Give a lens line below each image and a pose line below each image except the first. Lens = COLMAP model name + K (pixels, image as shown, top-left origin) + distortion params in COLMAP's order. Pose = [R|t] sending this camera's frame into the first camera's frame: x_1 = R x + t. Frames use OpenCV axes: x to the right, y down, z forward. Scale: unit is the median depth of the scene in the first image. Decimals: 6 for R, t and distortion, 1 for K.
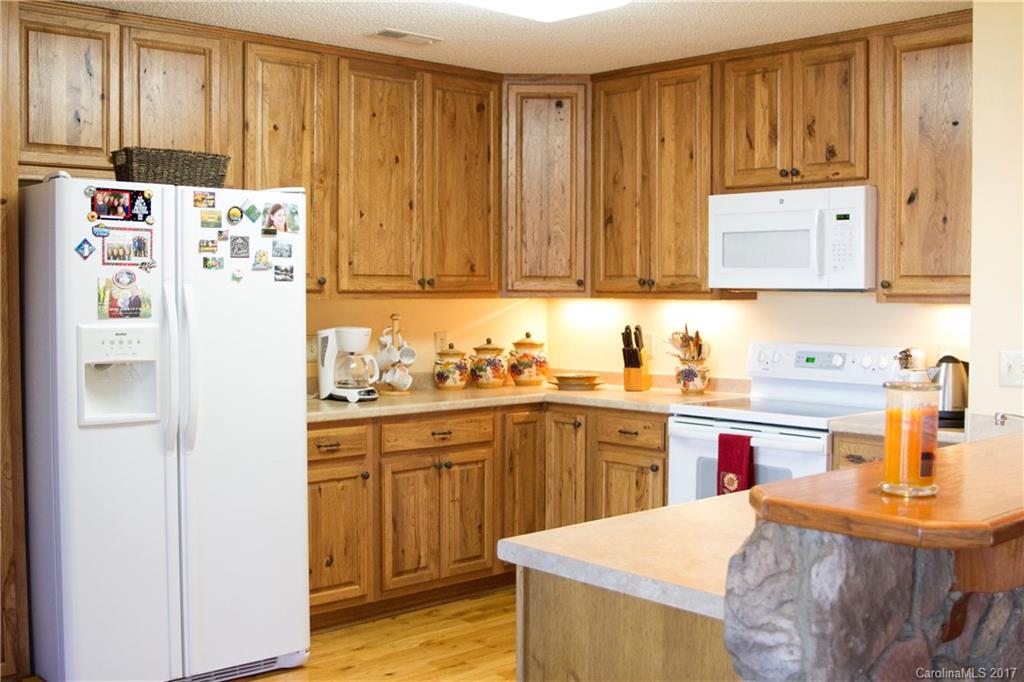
lens RADIAL K [[1128.5, 0, 512.0], [0, 1128.5, 341.0], [0, 0, 1]] dist [-0.100522, 0.042886]
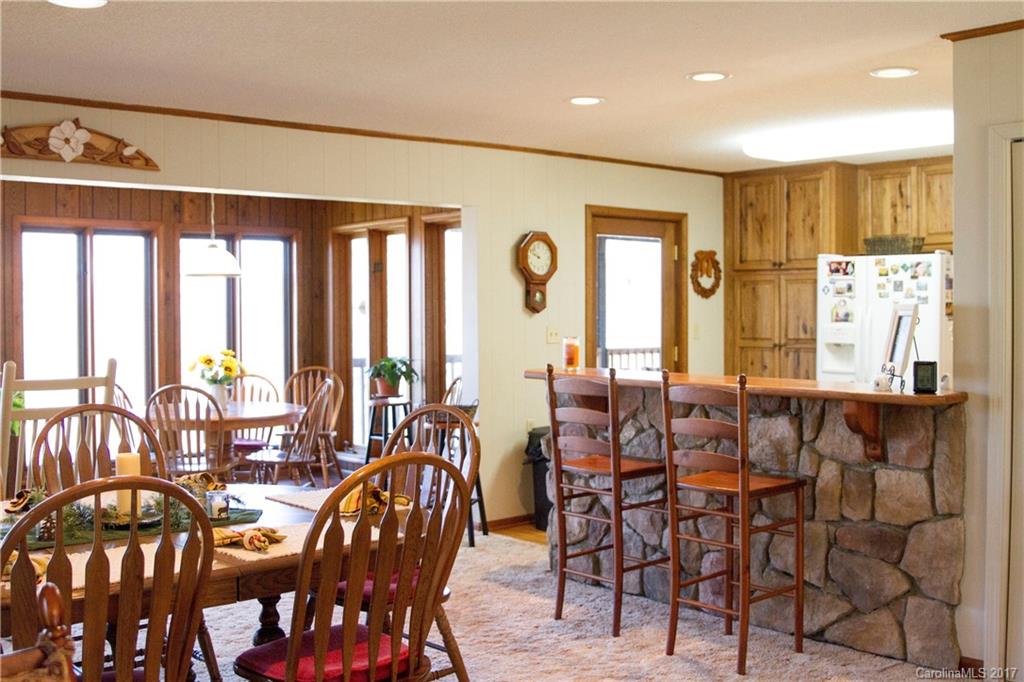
lens RADIAL K [[1128.5, 0, 512.0], [0, 1128.5, 341.0], [0, 0, 1]] dist [-0.100522, 0.042886]
pose [[-0.026814, 0.026276, -0.999295, 1.656497], [-0.046414, 0.998544, 0.027502, -0.013601], [0.998562, 0.047119, -0.025555, 0.412329]]
